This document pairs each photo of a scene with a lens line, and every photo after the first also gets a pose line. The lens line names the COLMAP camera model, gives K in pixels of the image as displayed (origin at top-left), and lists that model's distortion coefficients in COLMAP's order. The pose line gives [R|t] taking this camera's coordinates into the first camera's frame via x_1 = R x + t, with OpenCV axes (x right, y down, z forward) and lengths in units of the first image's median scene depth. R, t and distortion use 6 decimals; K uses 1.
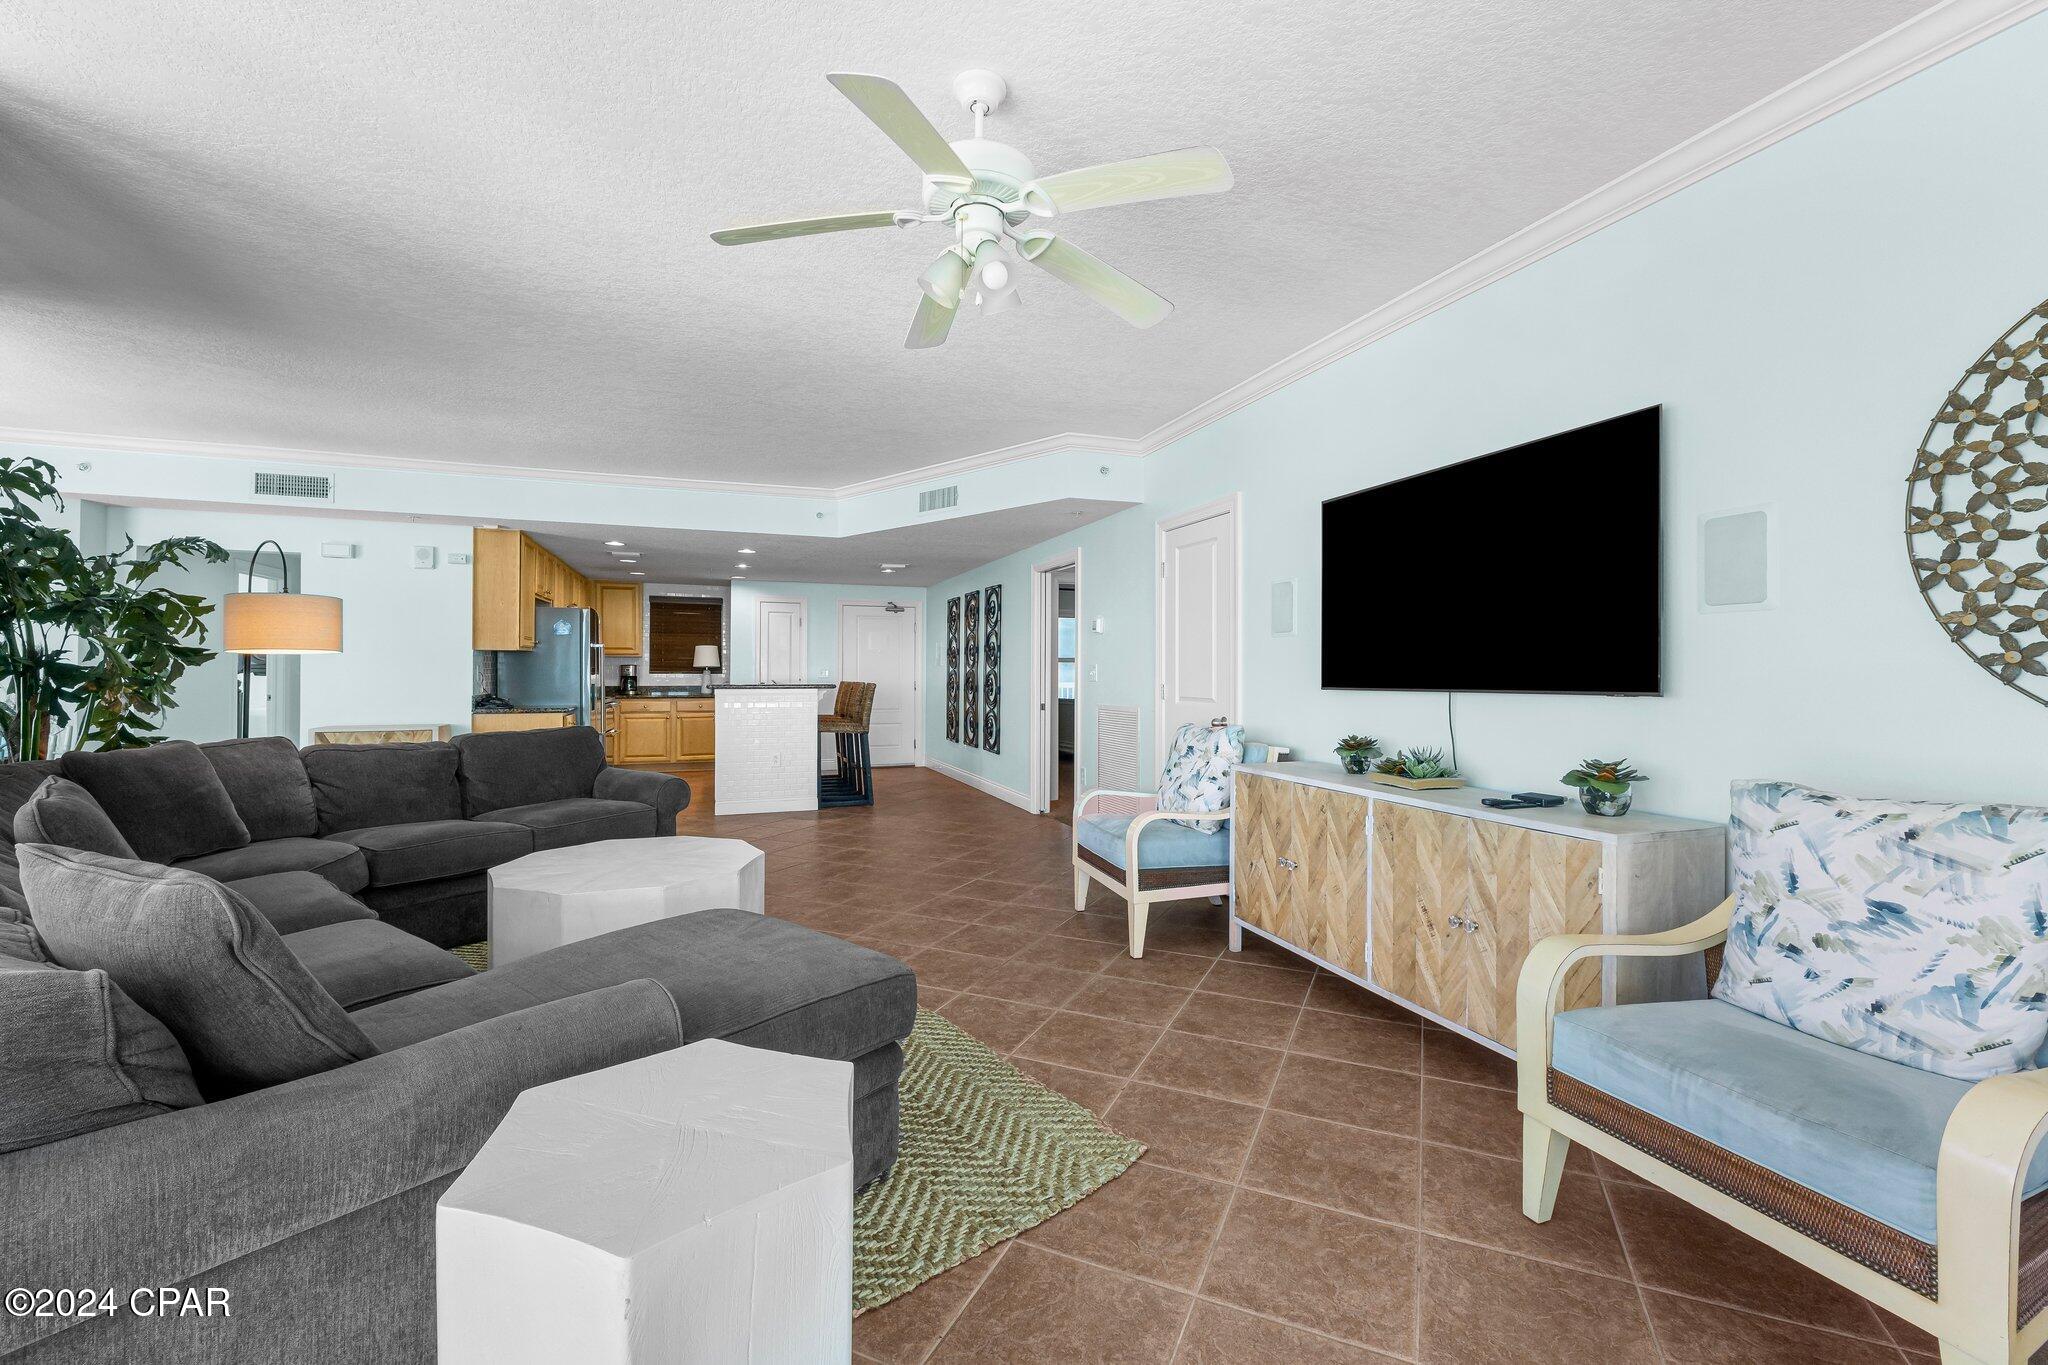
lens RADIAL K [[856.1, 0, 1029.1], [0, 856.1, 673.8], [0, 0, 1]] dist [-0.014348, -0.000010]
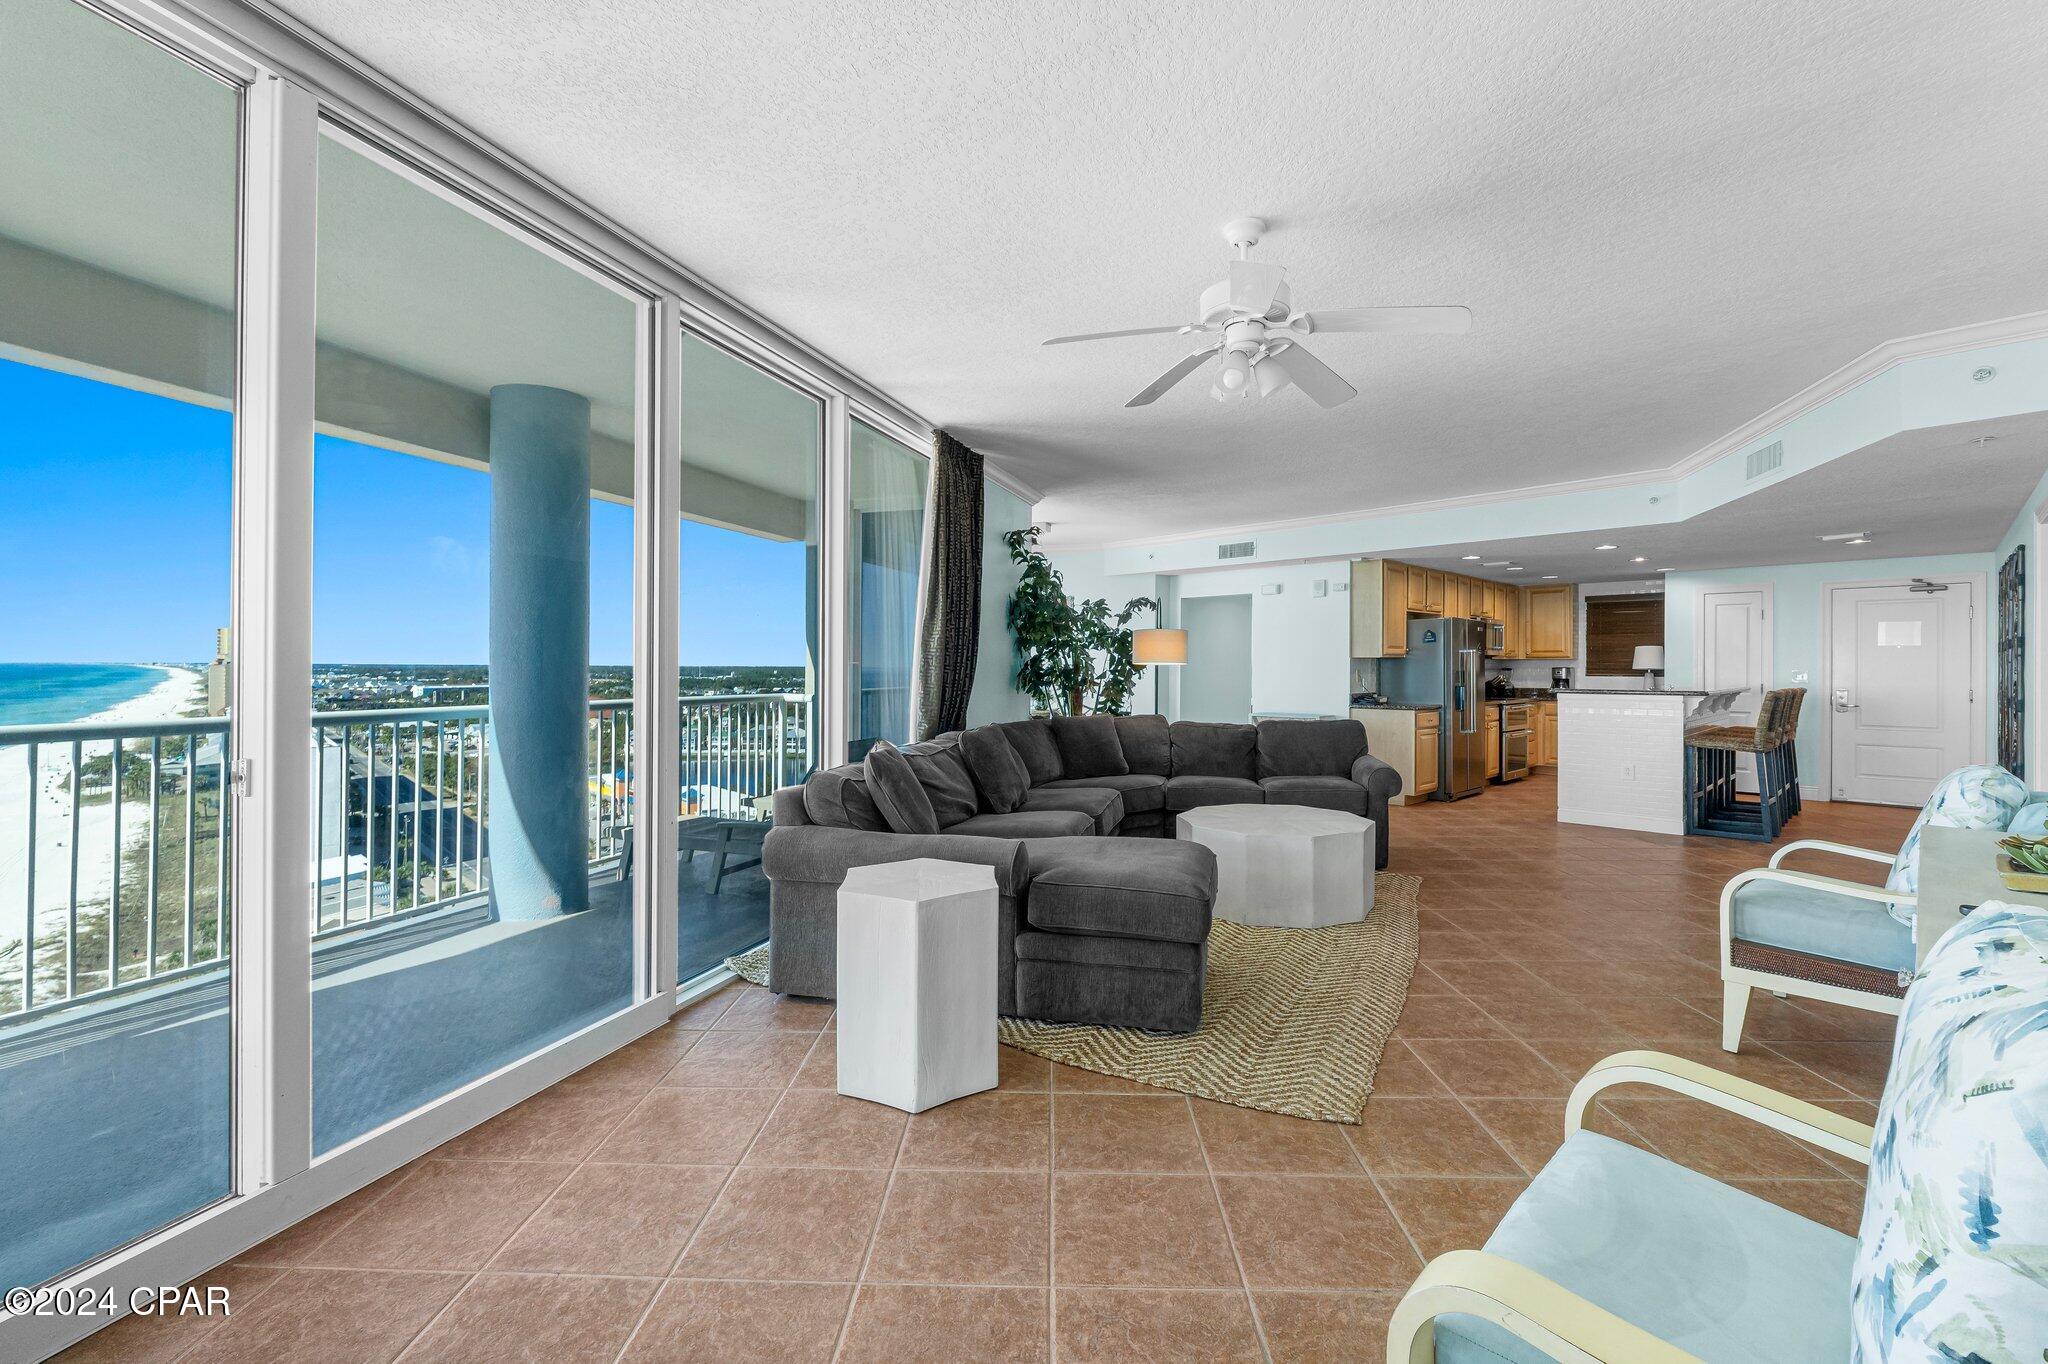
lens RADIAL K [[856.1, 0, 1029.1], [0, 856.1, 673.3], [0, 0, 1]] dist [-0.014348, -0.000010]
pose [[0.389316, 0.003461, -0.921098, 0.340739], [-0.003126, 0.999992, 0.002436, -0.006663], [0.921099, 0.001931, 0.389323, 0.065921]]
